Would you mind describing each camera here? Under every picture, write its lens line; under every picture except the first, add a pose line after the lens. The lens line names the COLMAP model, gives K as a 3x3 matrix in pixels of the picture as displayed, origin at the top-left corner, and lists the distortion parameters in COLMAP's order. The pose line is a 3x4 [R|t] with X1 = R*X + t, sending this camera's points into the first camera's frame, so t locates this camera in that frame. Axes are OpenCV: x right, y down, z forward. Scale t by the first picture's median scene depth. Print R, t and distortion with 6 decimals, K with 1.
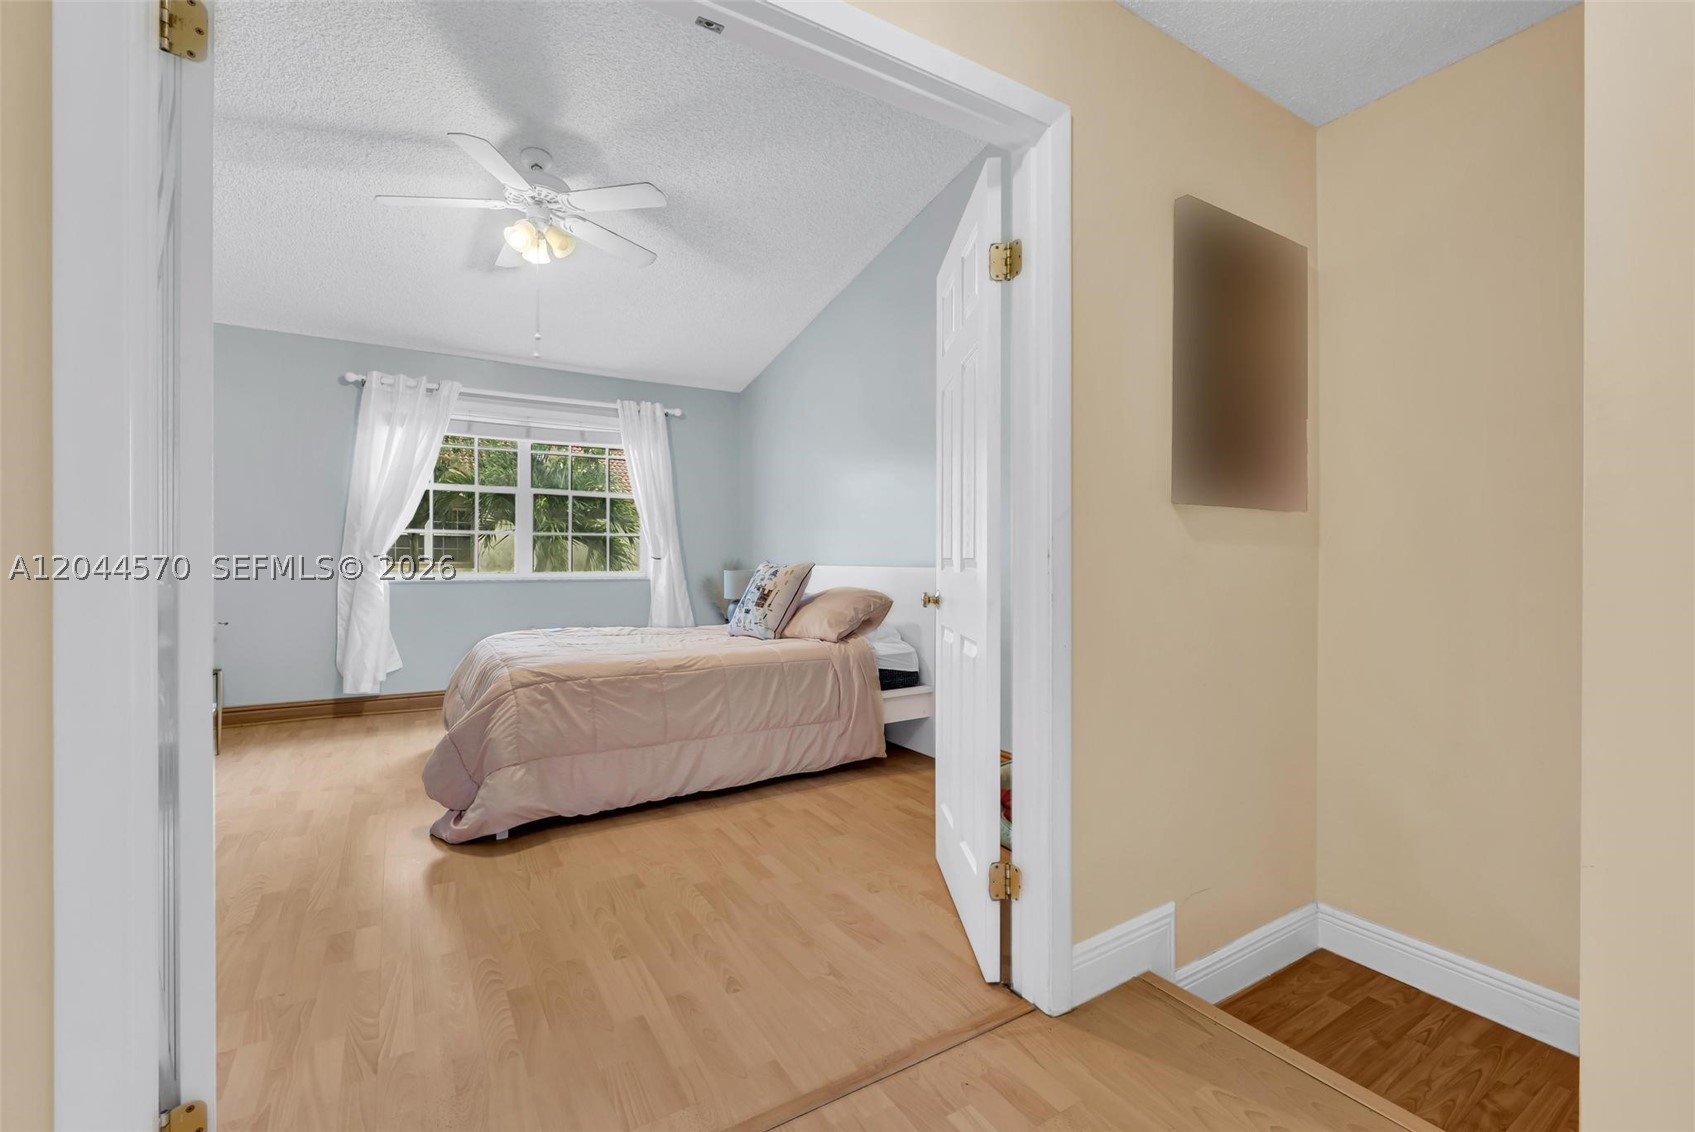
lens RADIAL K [[719.7, 0, 840.1], [0, 719.7, 553.8], [0, 0, 1]] dist [-0.003598, -0.000277]
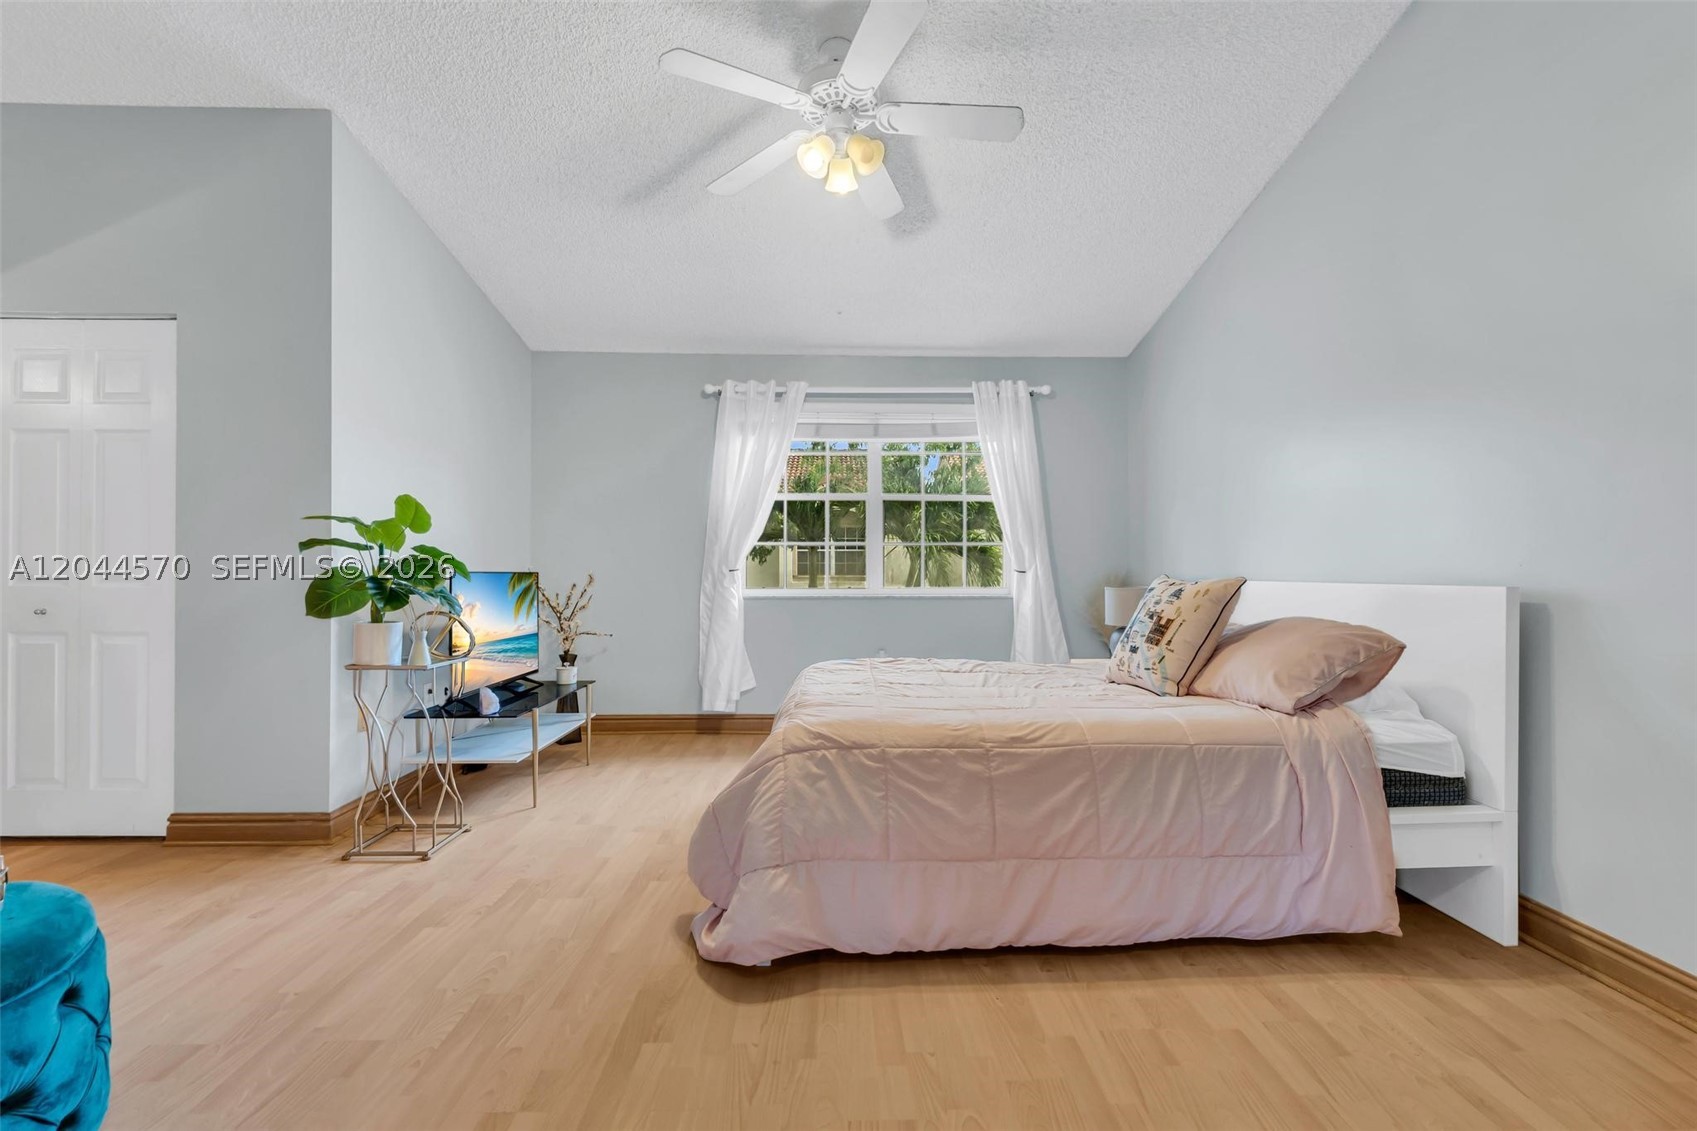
lens RADIAL K [[720.6, 0, 862.6], [0, 720.6, 569.6], [0, 0, 1]] dist [-0.003598, -0.000277]
pose [[0.875145, -0.005865, -0.483825, -0.025453], [0.007654, 0.999969, 0.001723, 0.001966], [0.483800, -0.005211, 0.875163, 0.300800]]
